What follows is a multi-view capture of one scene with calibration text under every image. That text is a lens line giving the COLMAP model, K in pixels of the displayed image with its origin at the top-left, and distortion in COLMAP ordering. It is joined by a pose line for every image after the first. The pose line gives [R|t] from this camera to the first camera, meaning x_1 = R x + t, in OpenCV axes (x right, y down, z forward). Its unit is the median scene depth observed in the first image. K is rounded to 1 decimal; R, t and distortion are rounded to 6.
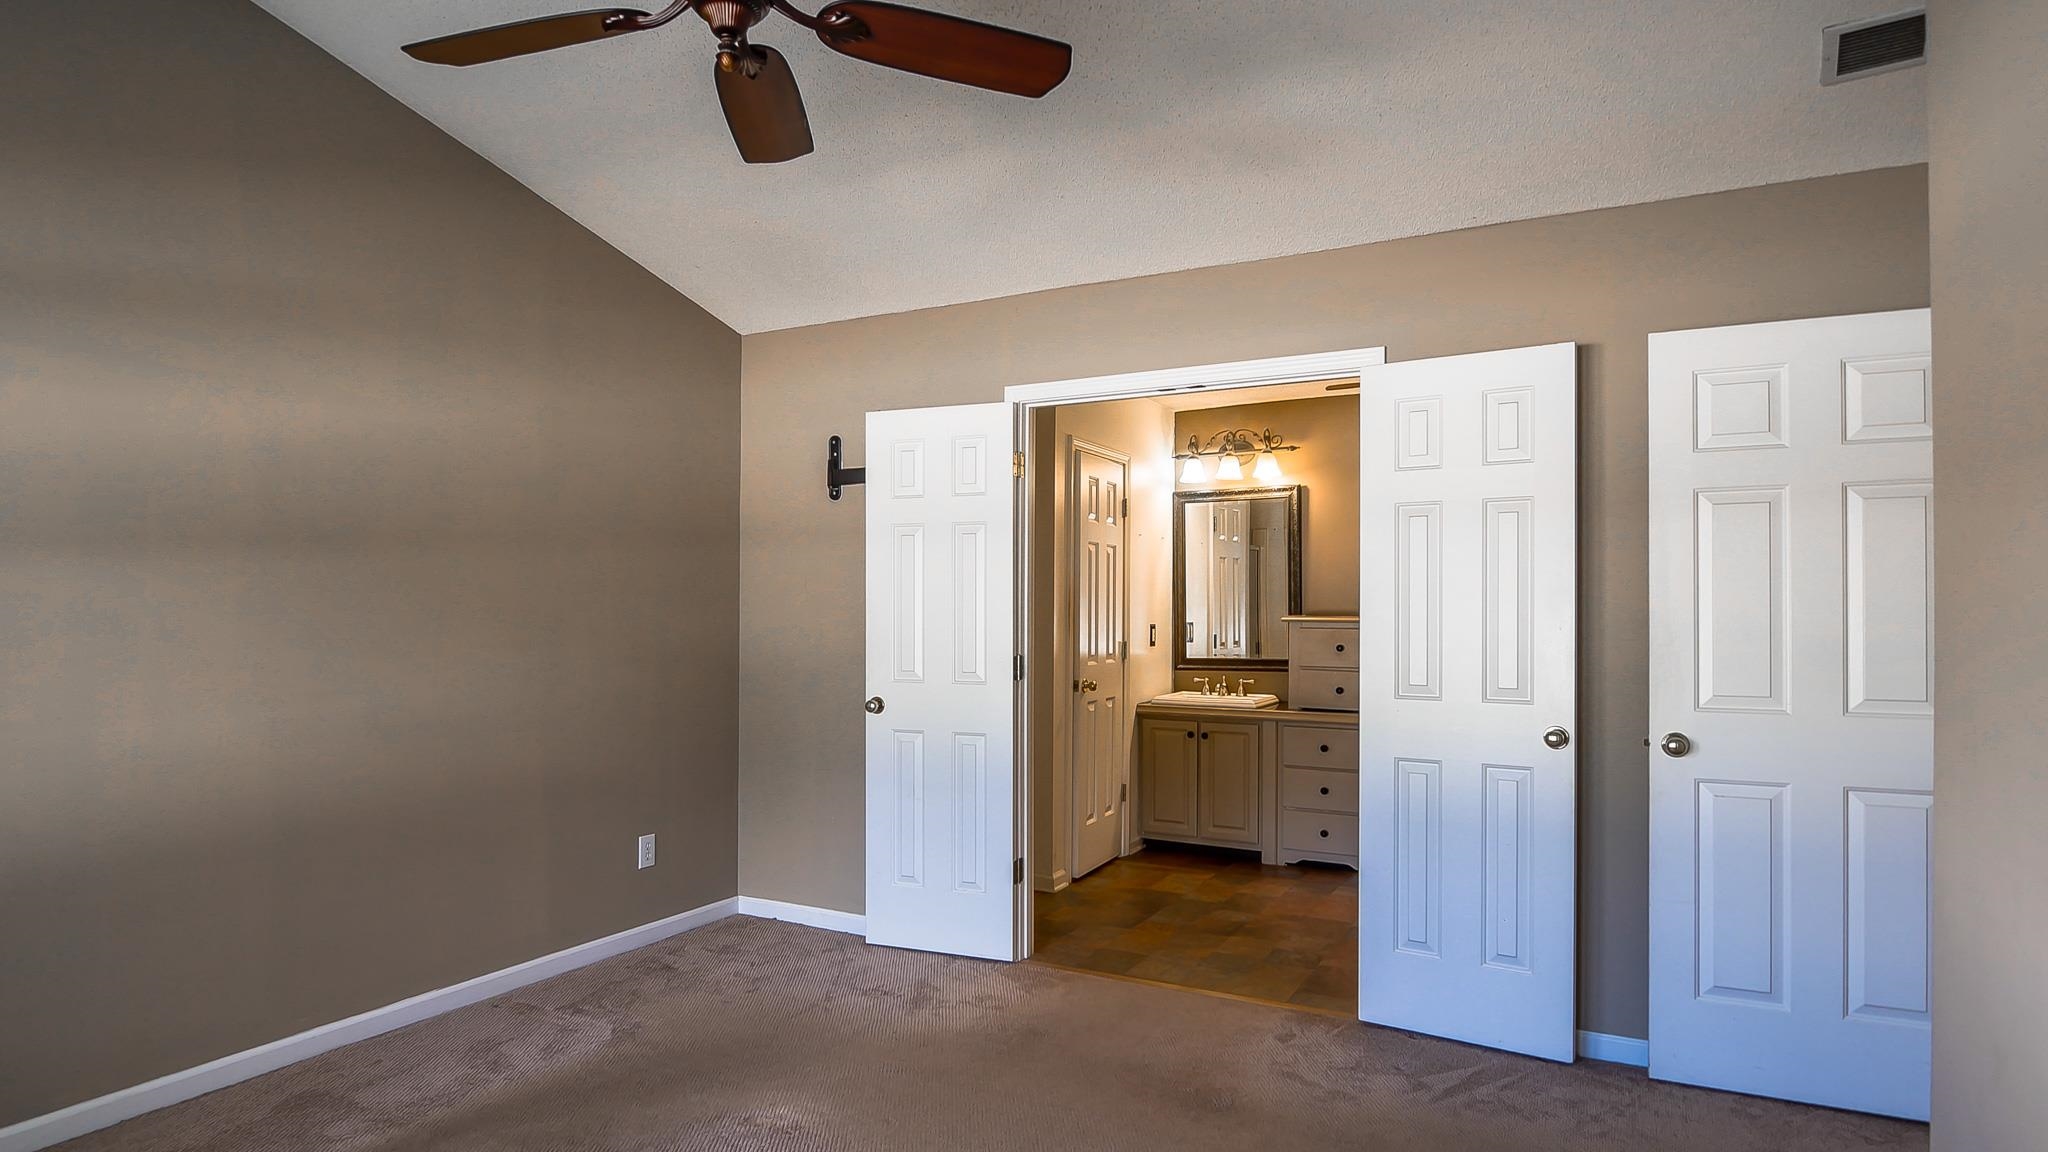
lens RADIAL K [[1120.3, 0, 1022.0], [0, 1120.3, 582.6], [0, 0, 1]] dist [-0.009166, -0.002915]
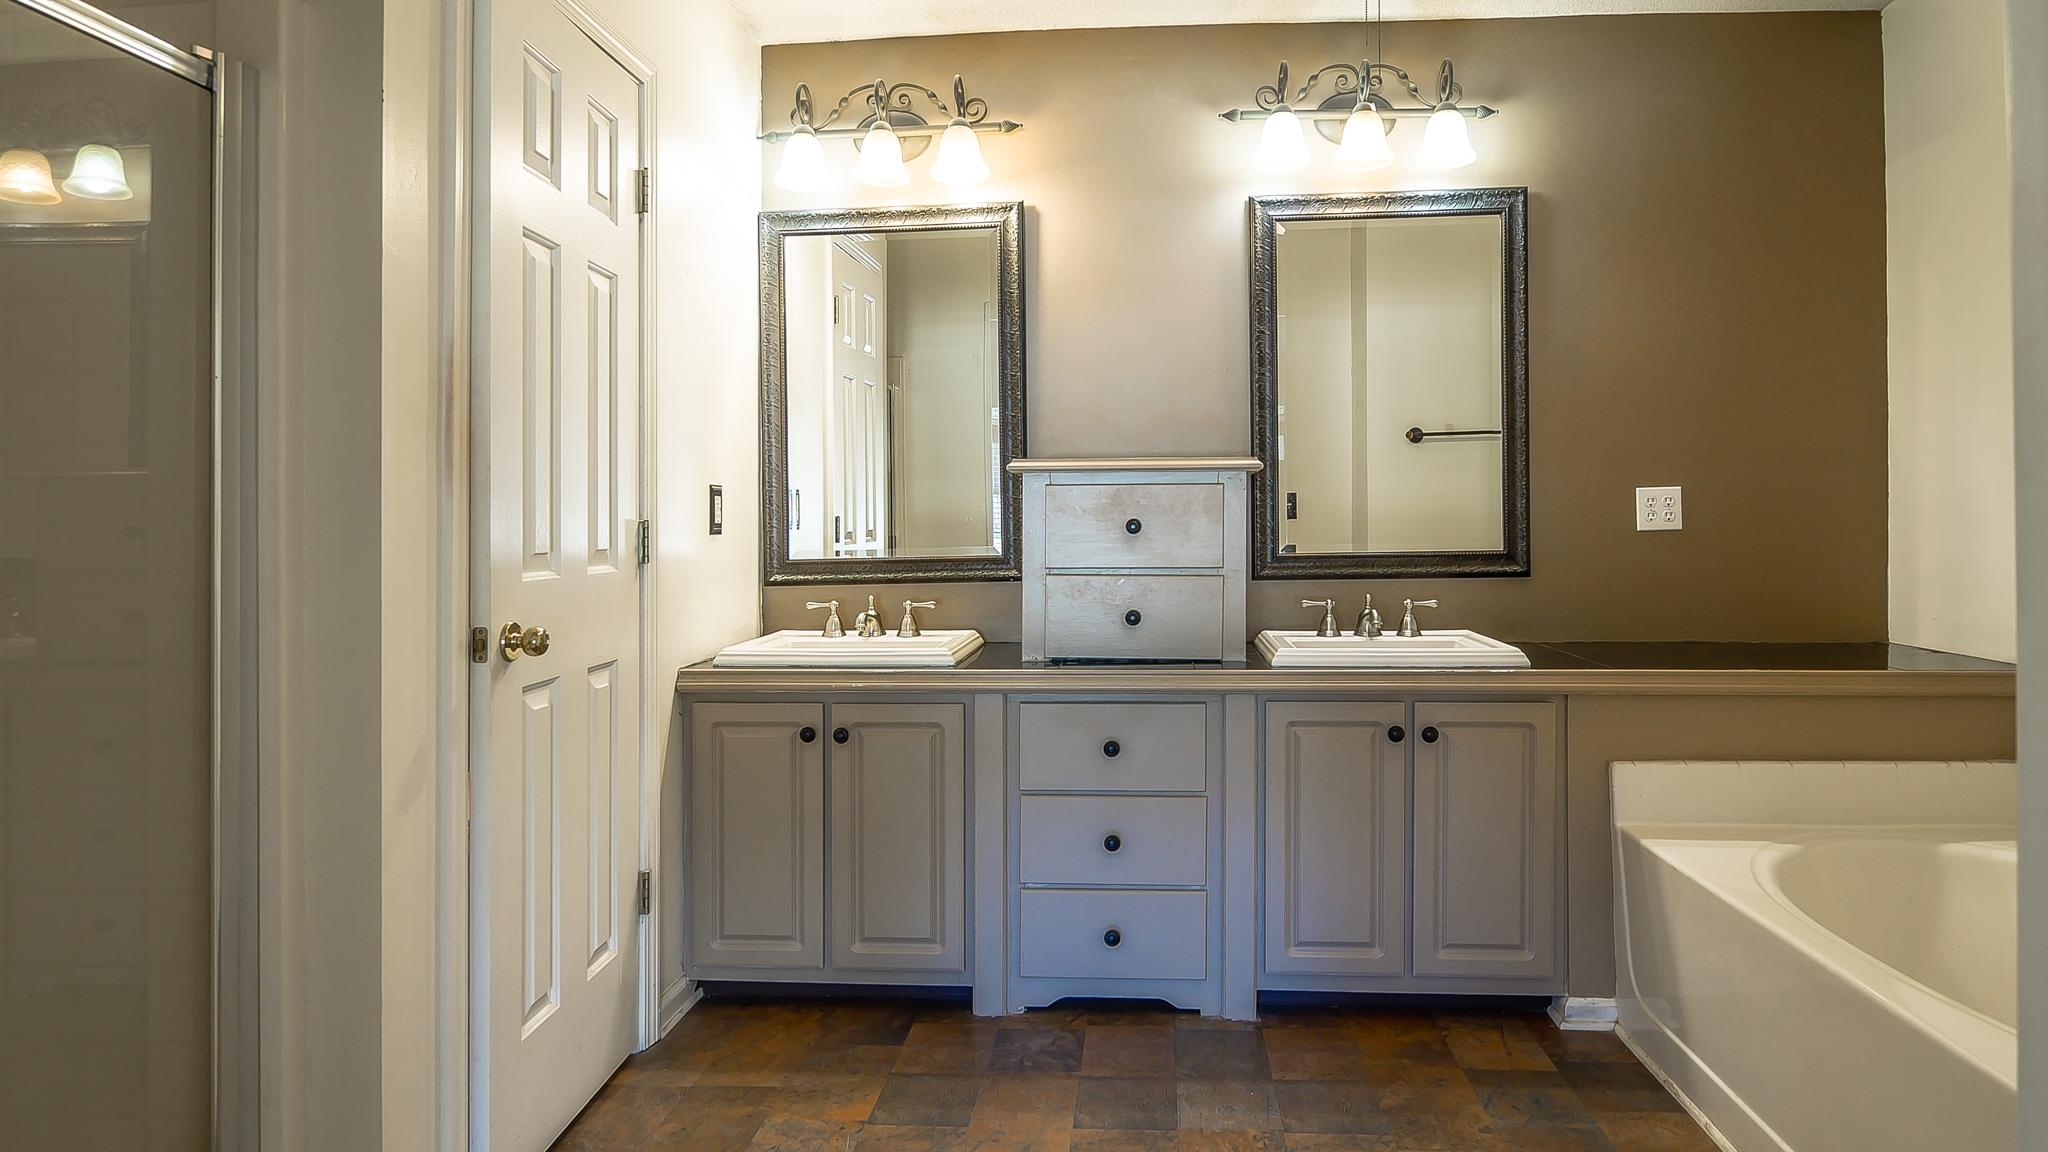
lens RADIAL K [[1120.3, 0, 1050.4], [0, 1120.3, 504.1], [0, 0, 1]] dist [-0.009166, -0.002915]
pose [[0.918775, -0.006425, 0.394728, 0.064523], [0.002819, 0.999949, 0.009714, 0.041398], [-0.394770, -0.007812, 0.918747, 0.547374]]
